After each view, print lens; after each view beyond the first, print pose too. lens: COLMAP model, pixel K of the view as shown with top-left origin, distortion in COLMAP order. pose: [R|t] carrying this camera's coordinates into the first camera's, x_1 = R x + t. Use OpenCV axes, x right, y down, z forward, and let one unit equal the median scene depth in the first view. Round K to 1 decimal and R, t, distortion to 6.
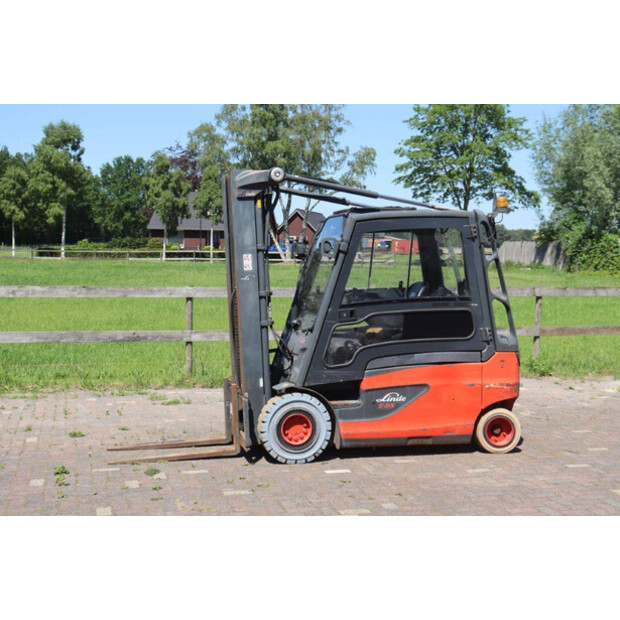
lens RADIAL K [[859.5, 0, 313.8], [0, 859.5, 301.5], [0, 0, 1]] dist [0.031252, 0.123747]
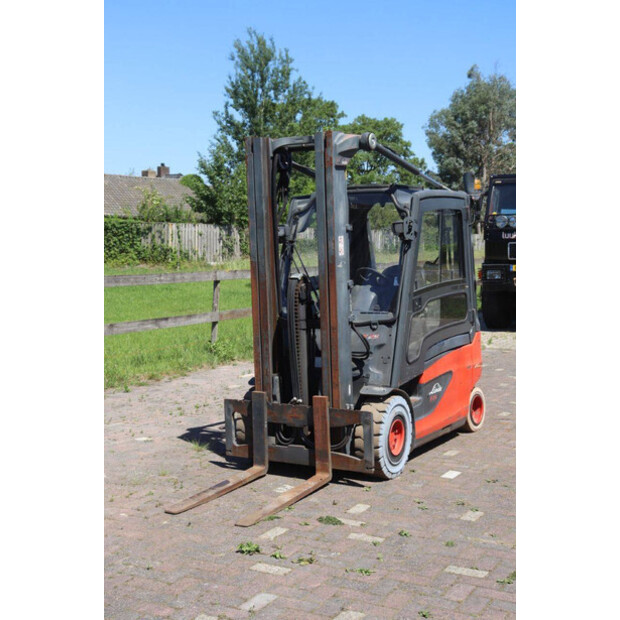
lens RADIAL K [[890.0, 0, 309.0], [0, 890.0, 292.3], [0, 0, 1]] dist [0.017108, 0.018874]
pose [[0.675006, -0.046599, 0.736339, -0.697577], [0.041024, 0.998830, 0.025604, -0.023419], [-0.736670, 0.012925, 0.676128, 0.433434]]
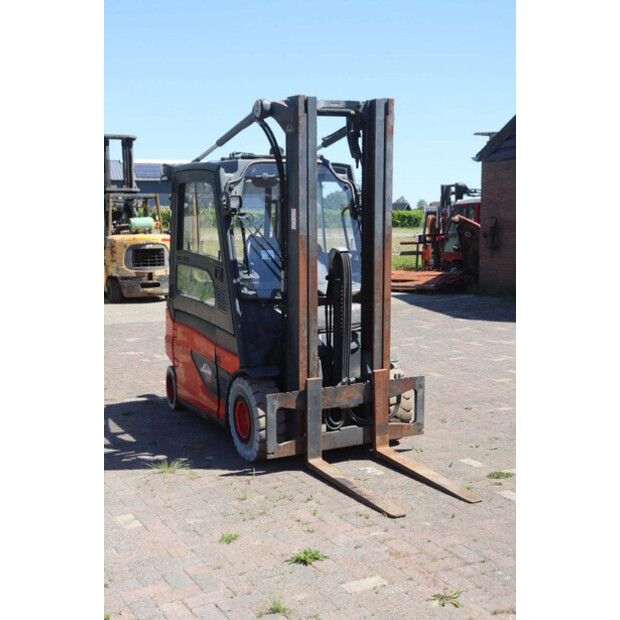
lens RADIAL K [[859.5, 0, 313.8], [0, 859.5, 301.5], [0, 0, 1]] dist [0.031252, 0.123747]
pose [[-0.223407, -0.098996, 0.969685, -0.827256], [0.063583, 0.991230, 0.115845, -0.061806], [-0.972649, 0.087536, -0.215153, 1.205763]]
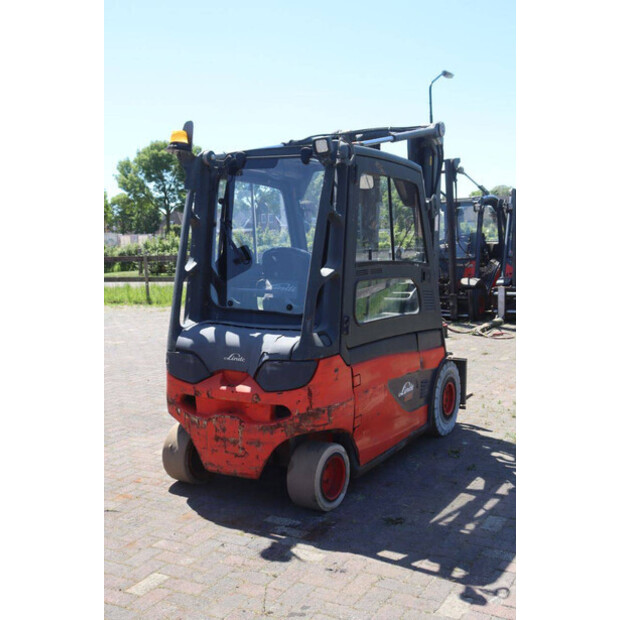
lens RADIAL K [[764.8, 0, 310.0], [0, 764.8, 310.0], [0, 0, 1]] dist [0.010279, 0.013626]
pose [[-0.679855, 0.078124, -0.729174, 0.622479], [-0.022054, 0.991682, 0.126811, -0.056191], [0.733015, 0.102295, -0.672477, 1.530452]]
